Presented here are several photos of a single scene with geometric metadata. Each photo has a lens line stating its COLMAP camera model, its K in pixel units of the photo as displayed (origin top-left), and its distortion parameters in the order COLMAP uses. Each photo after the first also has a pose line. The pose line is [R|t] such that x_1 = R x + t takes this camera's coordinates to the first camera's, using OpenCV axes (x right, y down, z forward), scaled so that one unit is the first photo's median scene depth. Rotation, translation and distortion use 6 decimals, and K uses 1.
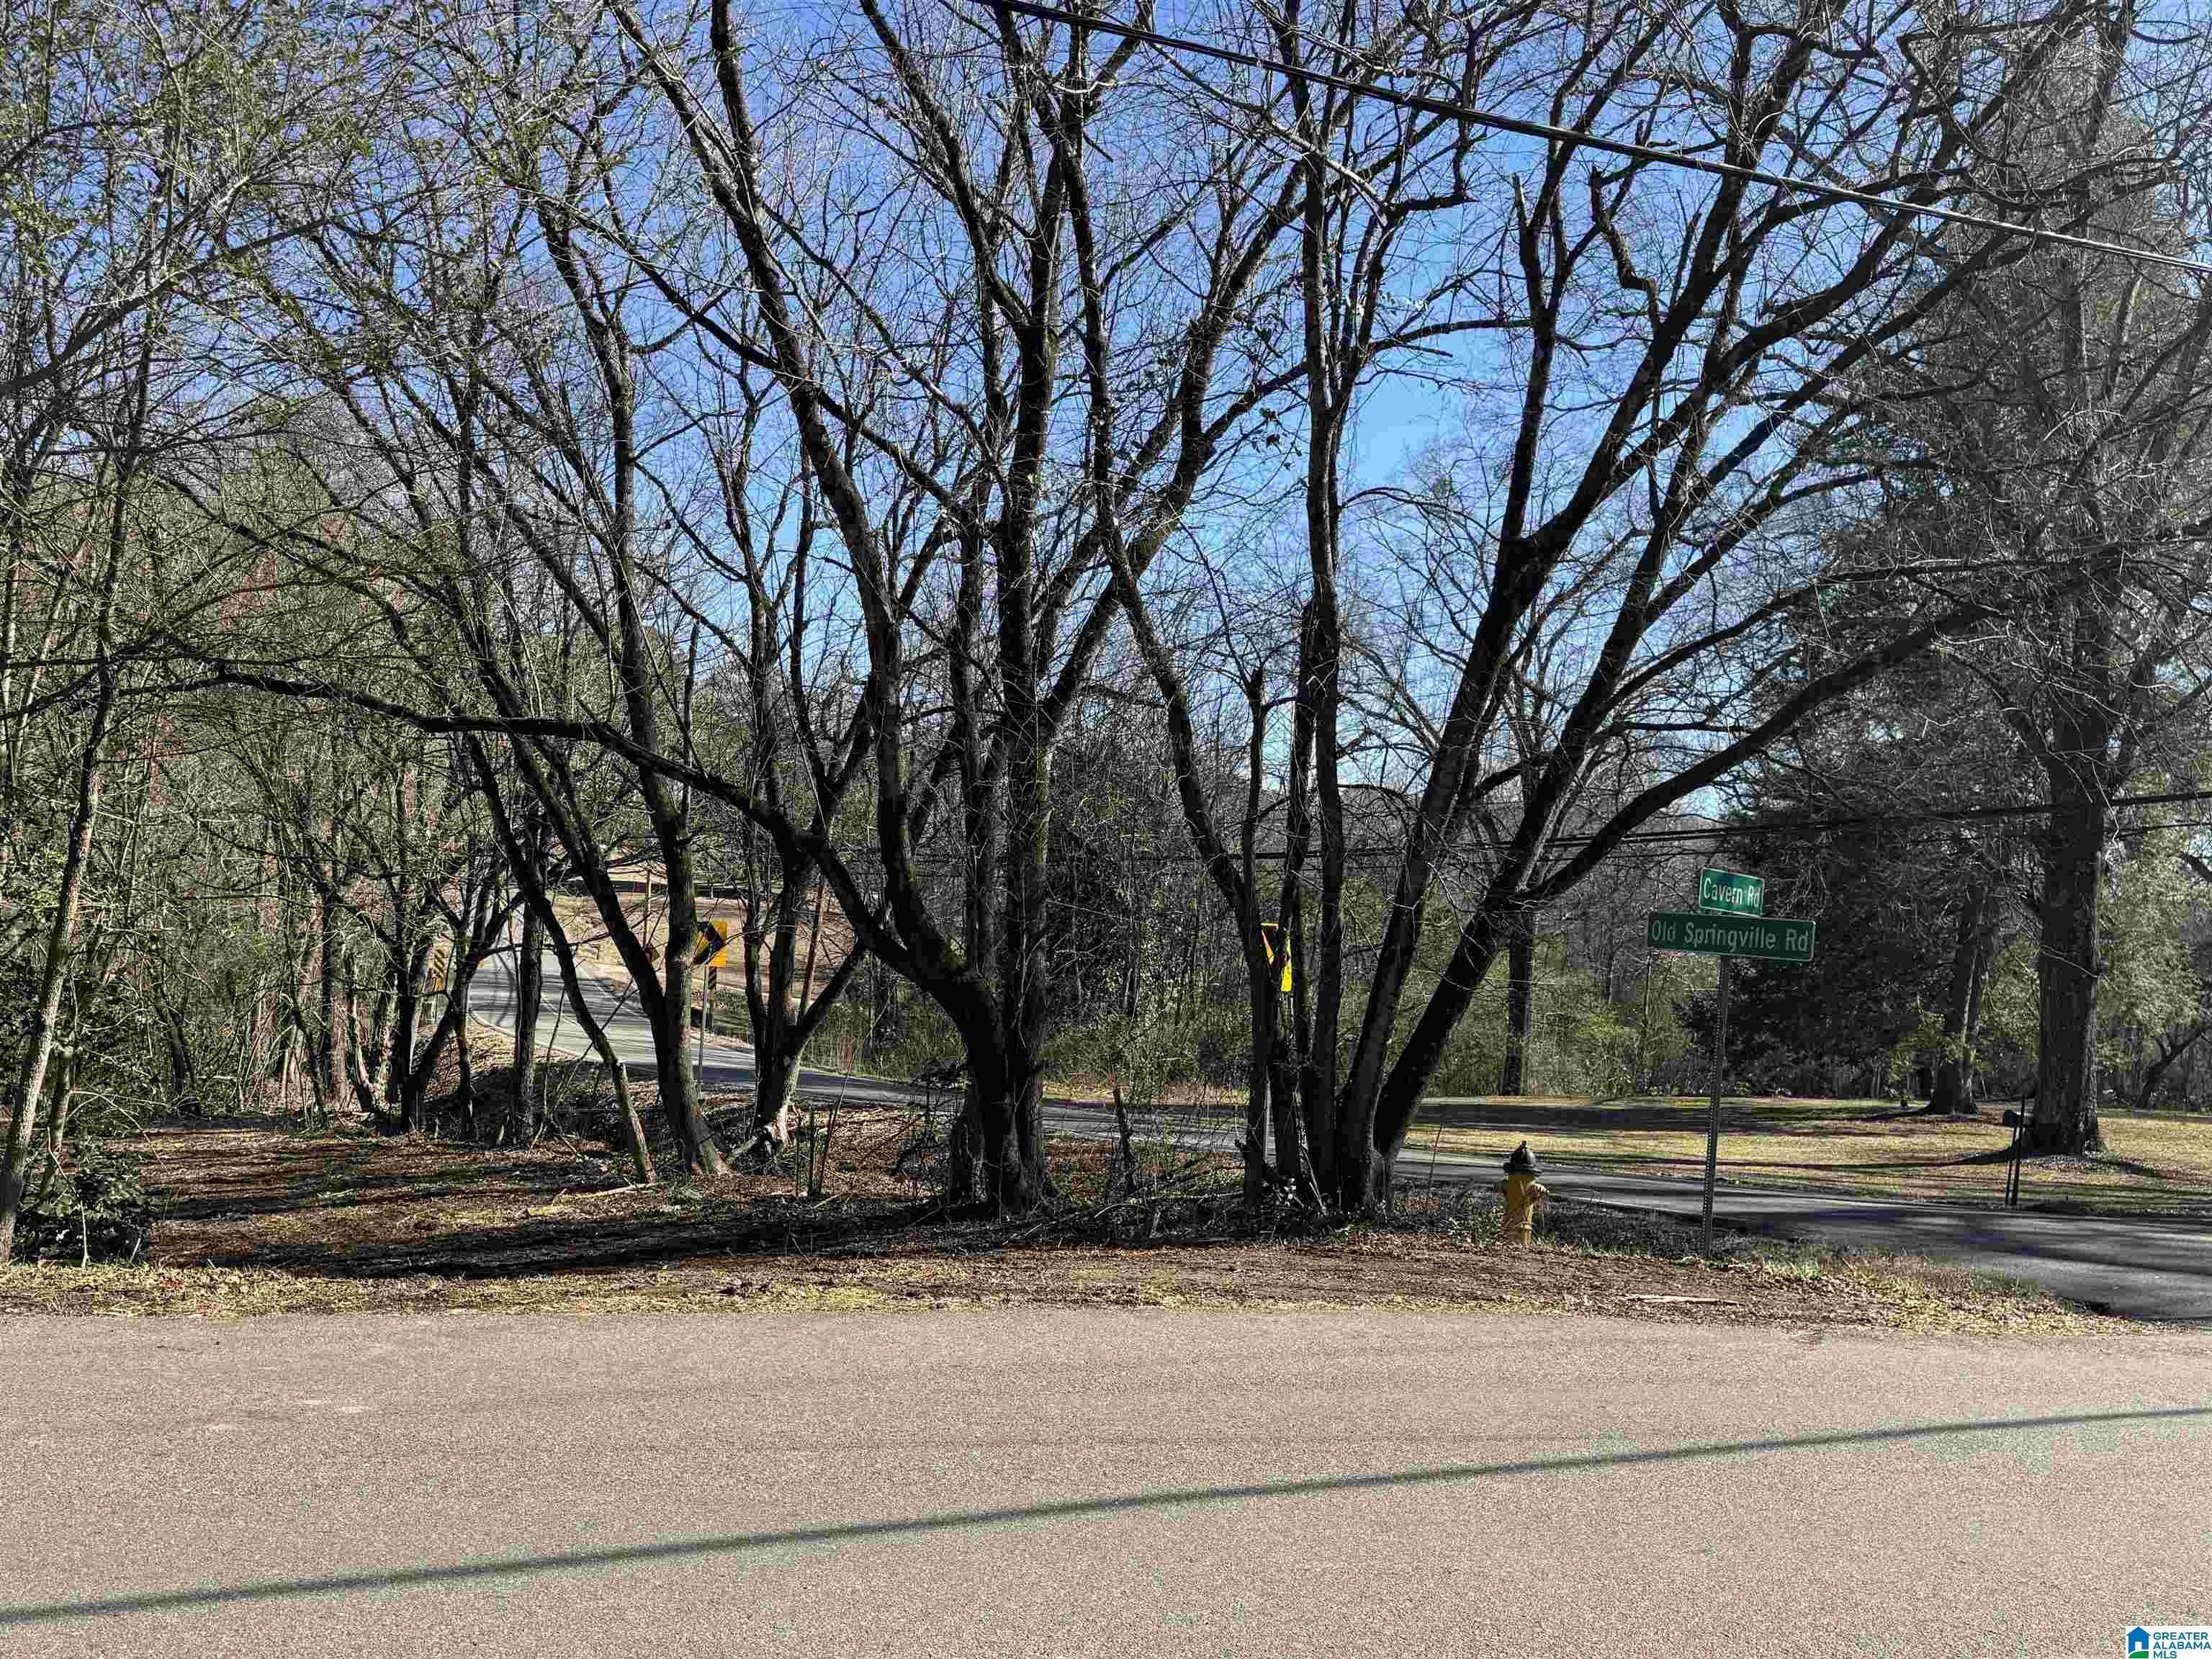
lens RADIAL K [[1920.3, 0, 1112.4], [0, 1920.3, 836.6], [0, 0, 1]] dist [0.083544, 0.004642]
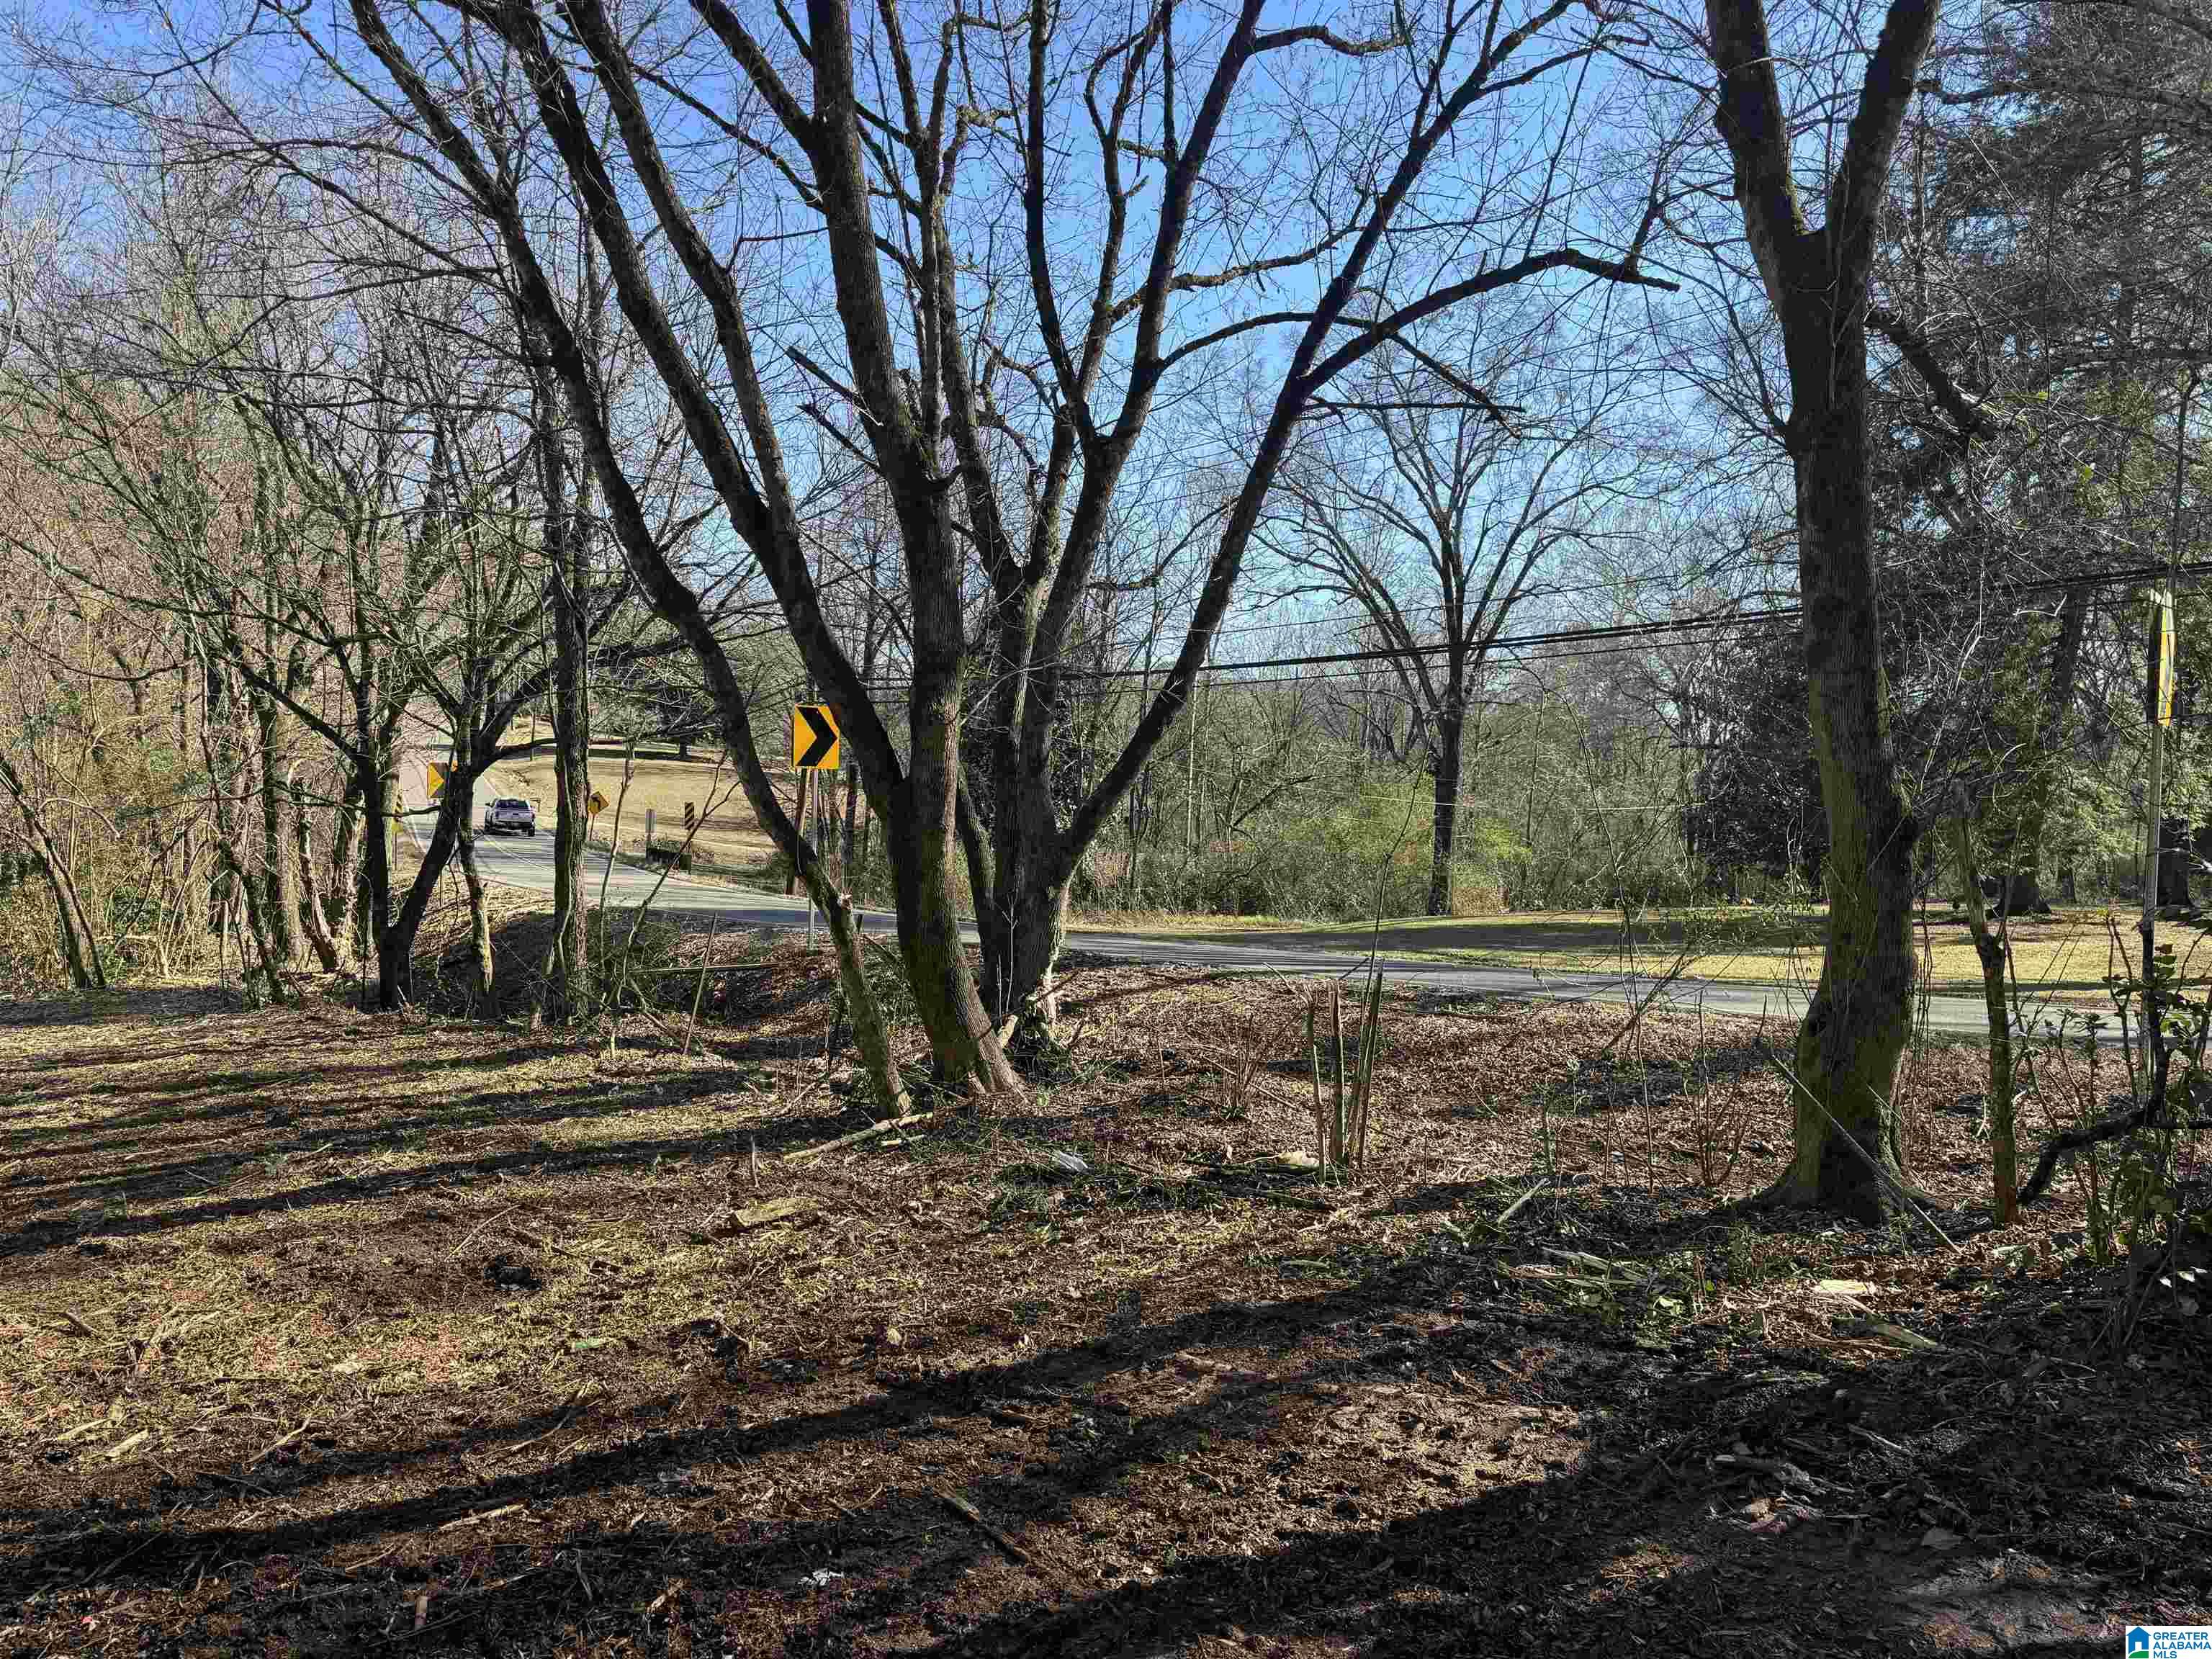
lens RADIAL K [[1535.8, 0, 1099.1], [0, 1535.8, 833.7], [0, 0, 1]] dist [0.085988, -0.099343]
pose [[0.994616, -0.024007, 0.100808, -0.125472], [0.016317, 0.996941, 0.076431, 0.037917], [-0.102334, -0.074375, 0.991966, 0.318870]]
